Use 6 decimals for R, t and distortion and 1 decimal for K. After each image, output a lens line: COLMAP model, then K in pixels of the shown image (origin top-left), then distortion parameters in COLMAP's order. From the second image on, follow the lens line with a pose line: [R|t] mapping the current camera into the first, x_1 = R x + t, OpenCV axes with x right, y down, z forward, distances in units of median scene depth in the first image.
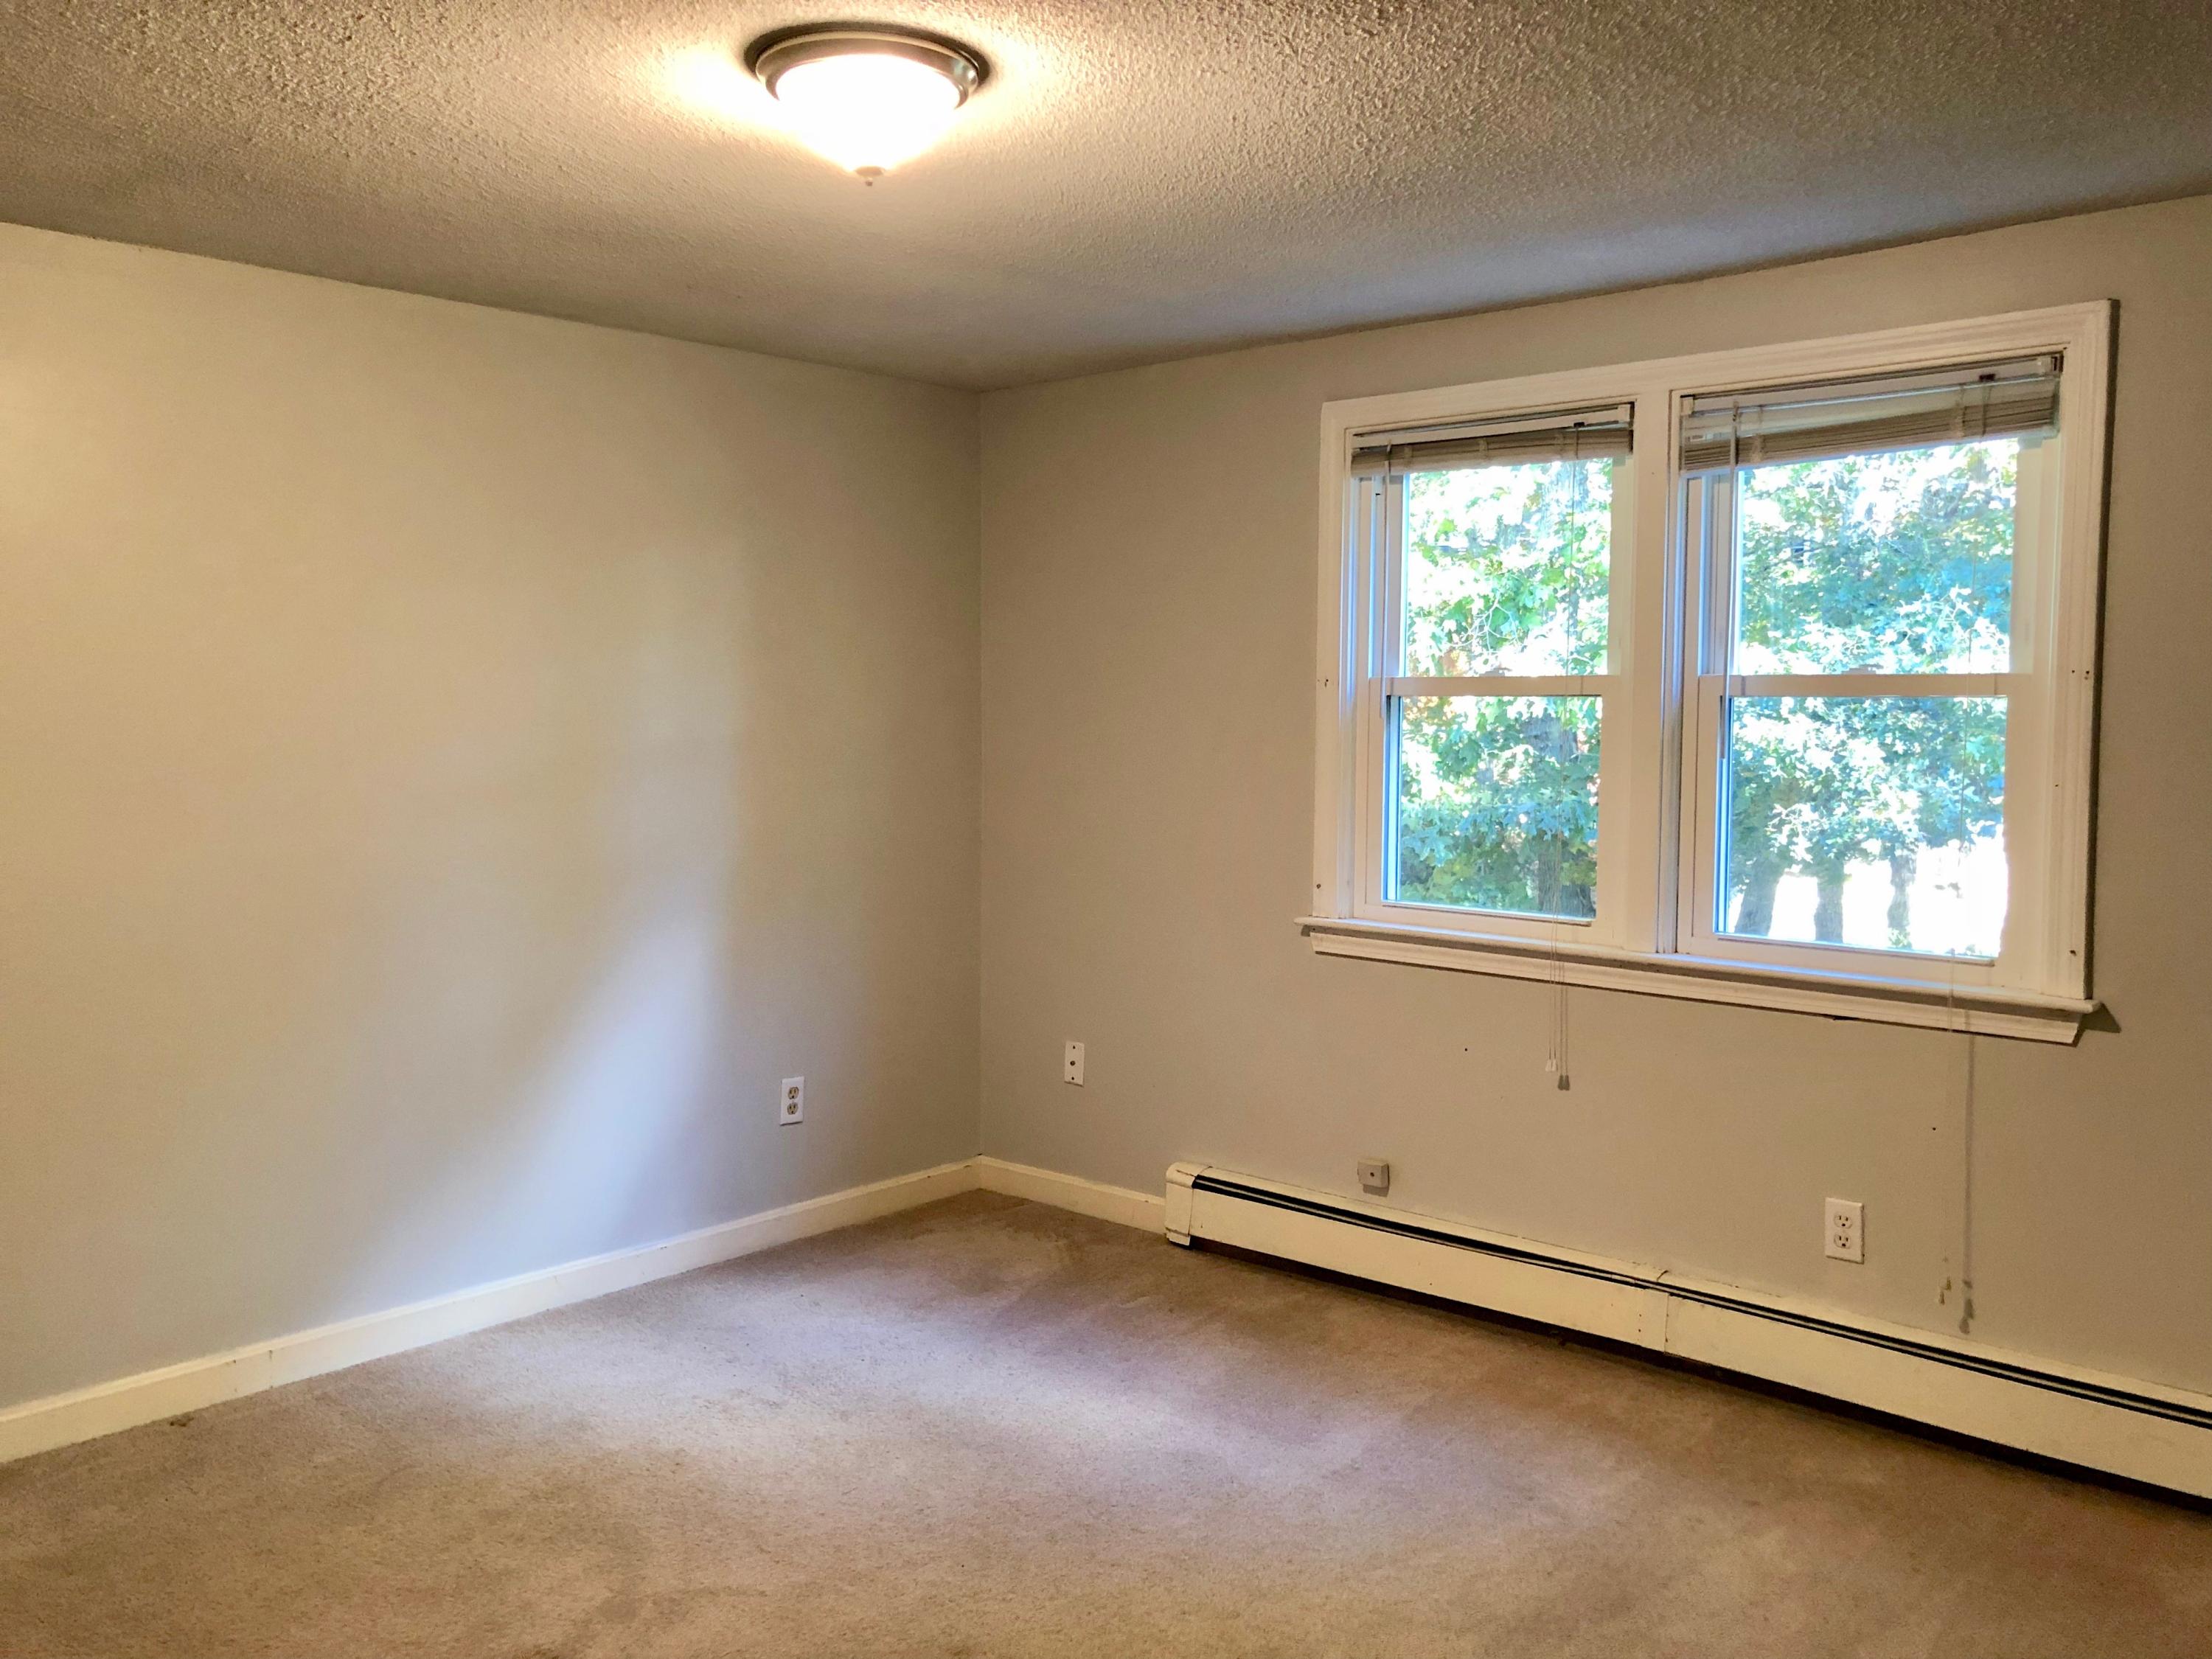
lens RADIAL K [[1866.0, 0, 1129.7], [0, 1866.0, 824.9], [0, 0, 1]] dist [0.044098, -0.052480]
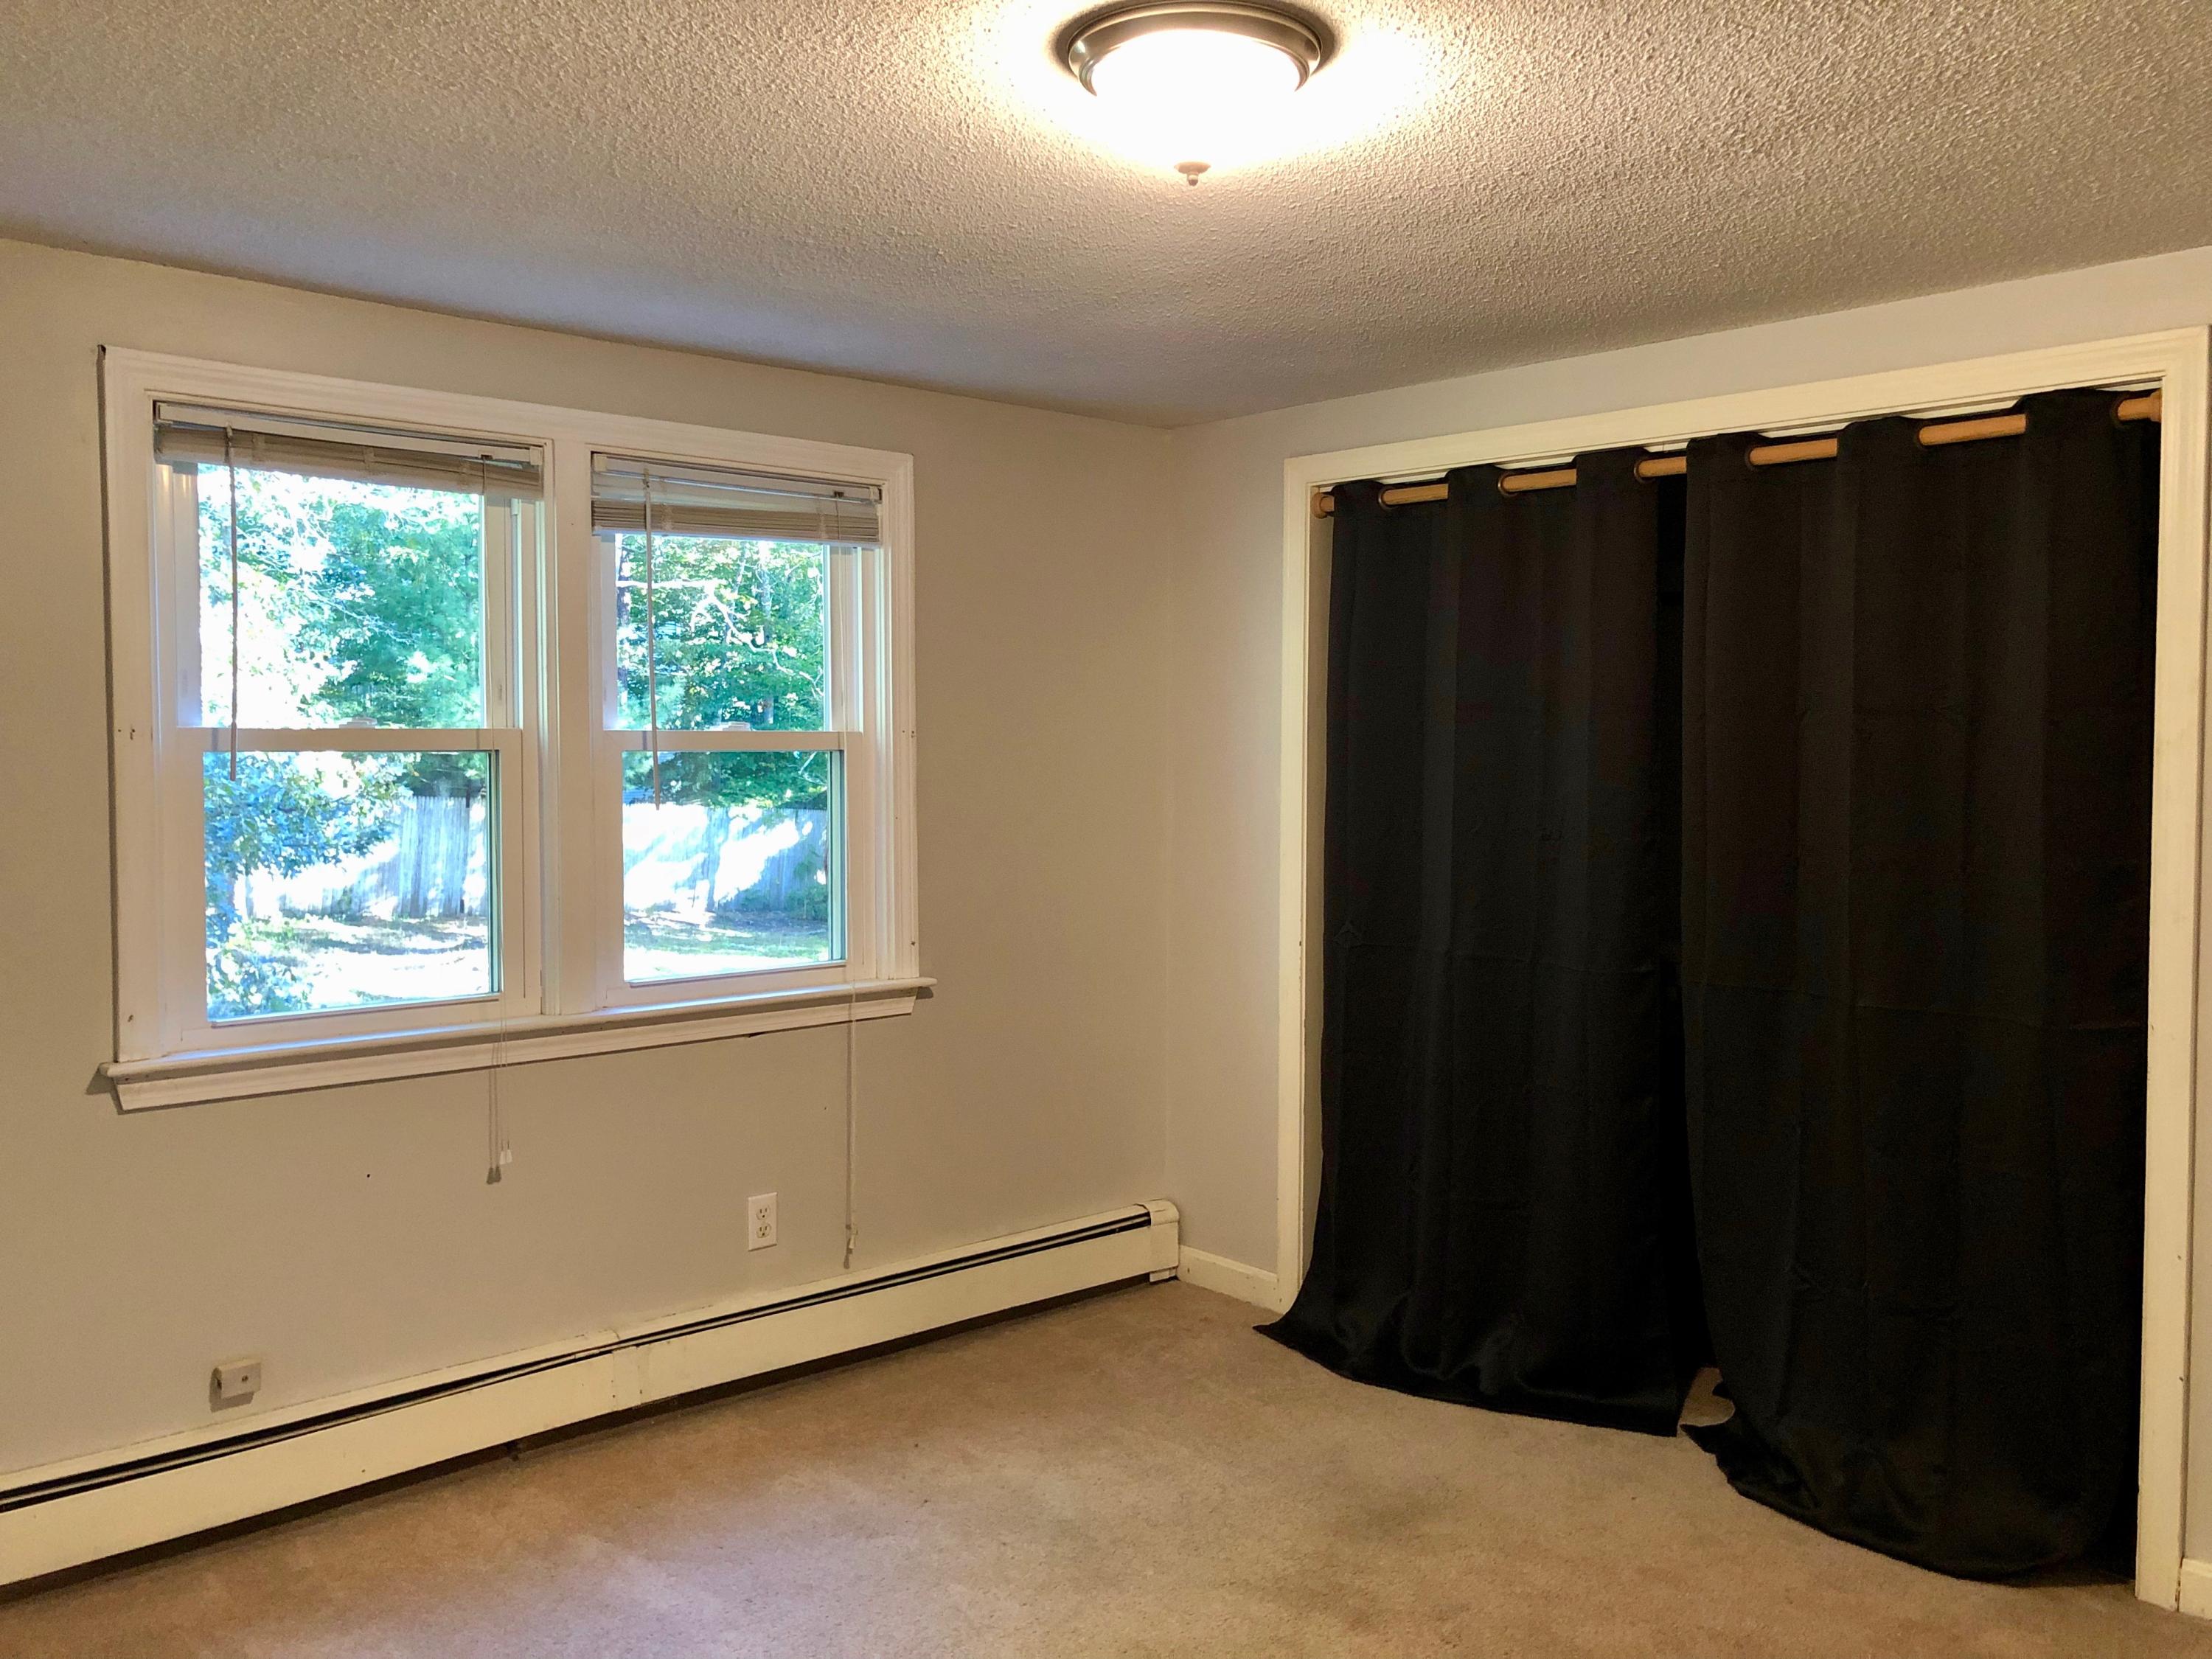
lens RADIAL K [[1866.0, 0, 1129.2], [0, 1866.0, 830.3], [0, 0, 1]] dist [0.044098, -0.052480]
pose [[0.069543, -0.046877, 0.996477, -0.685110], [0.071484, 0.996562, 0.041892, -0.048320], [-0.995014, 0.068319, 0.072654, 0.650472]]
